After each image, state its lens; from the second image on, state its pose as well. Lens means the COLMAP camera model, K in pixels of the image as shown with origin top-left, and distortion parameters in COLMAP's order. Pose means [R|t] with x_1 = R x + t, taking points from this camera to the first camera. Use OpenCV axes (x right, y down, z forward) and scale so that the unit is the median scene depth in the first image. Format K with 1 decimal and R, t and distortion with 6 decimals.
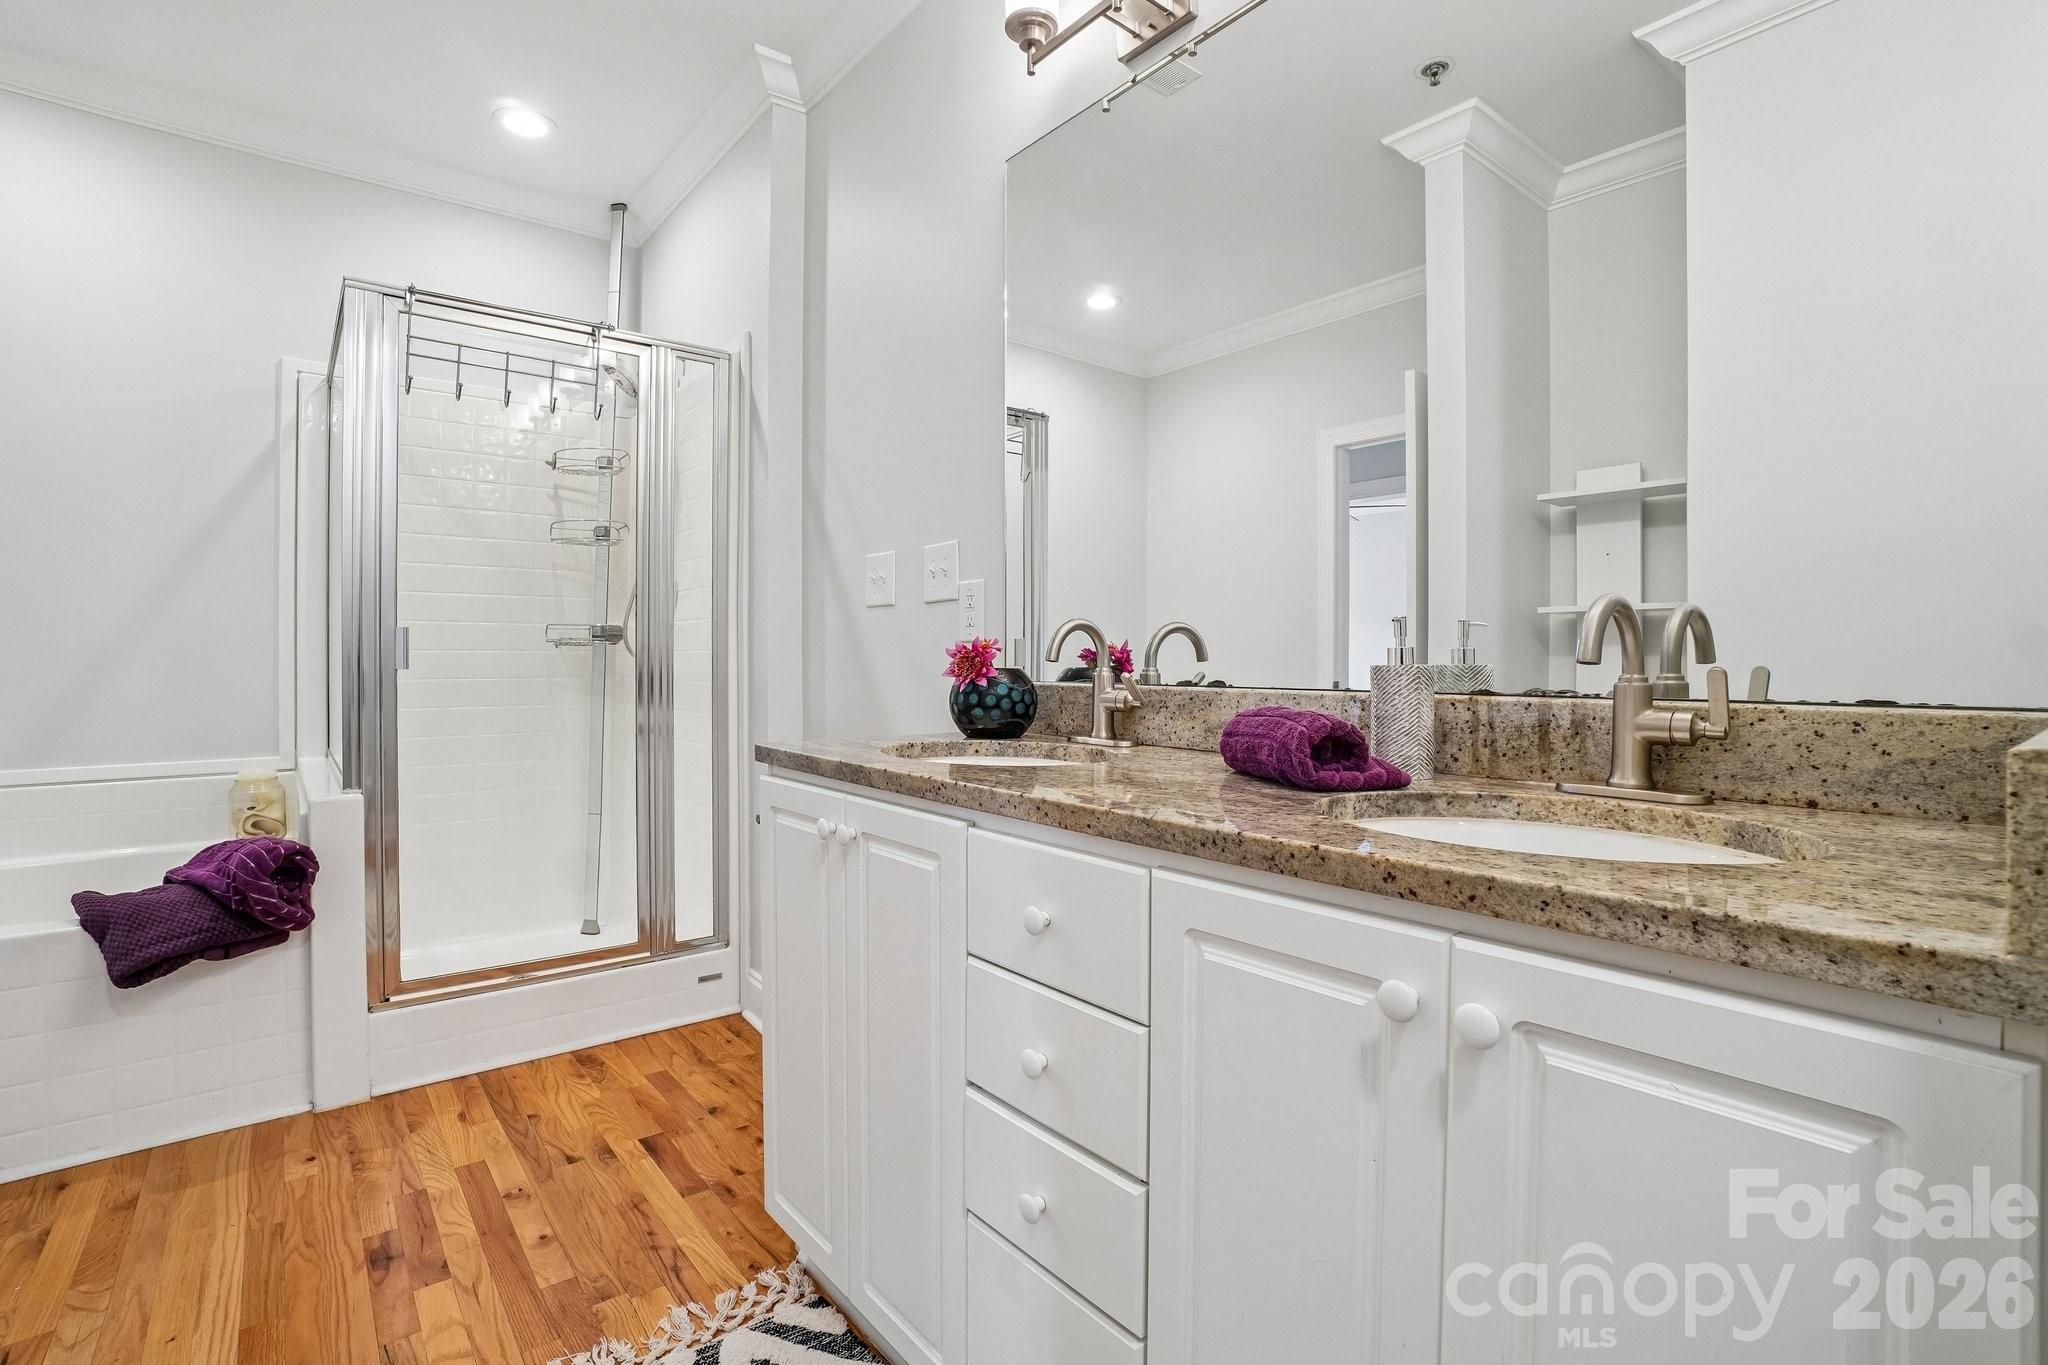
lens RADIAL K [[911.2, 0, 986.2], [0, 911.2, 665.3], [0, 0, 1]] dist [-0.043189, 0.010872]
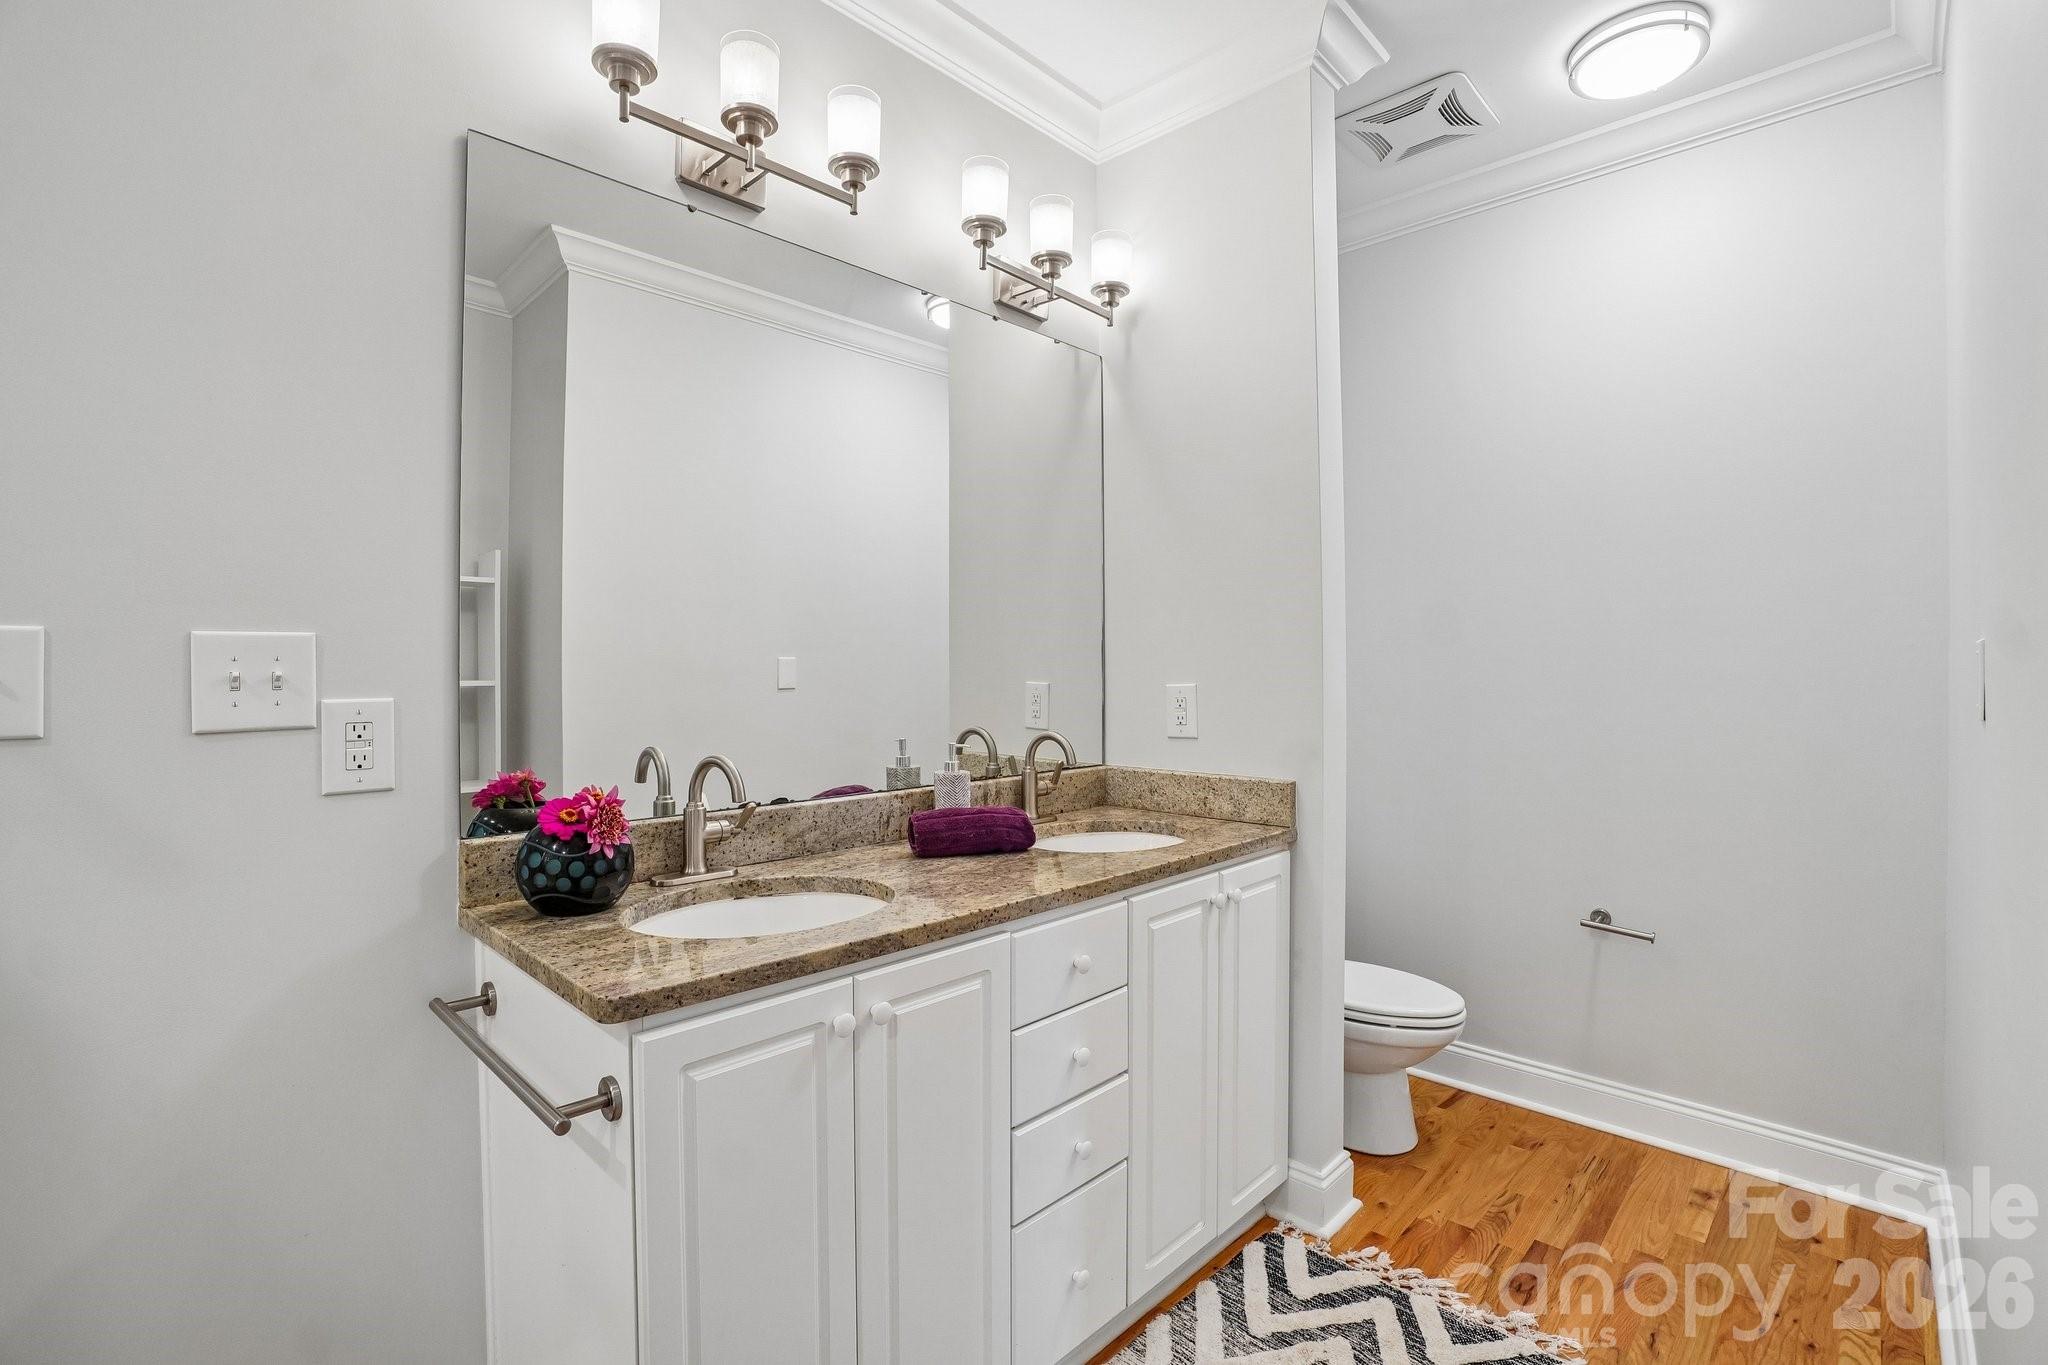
lens RADIAL K [[911.2, 0, 1024.0], [0, 911.2, 680.7], [0, 0, 1]] dist [-0.043189, 0.010872]
pose [[-0.125937, -0.009692, 0.991991, -0.883034], [0.013105, 0.999849, 0.011432, -0.134155], [-0.991952, 0.014440, -0.125791, 0.774576]]
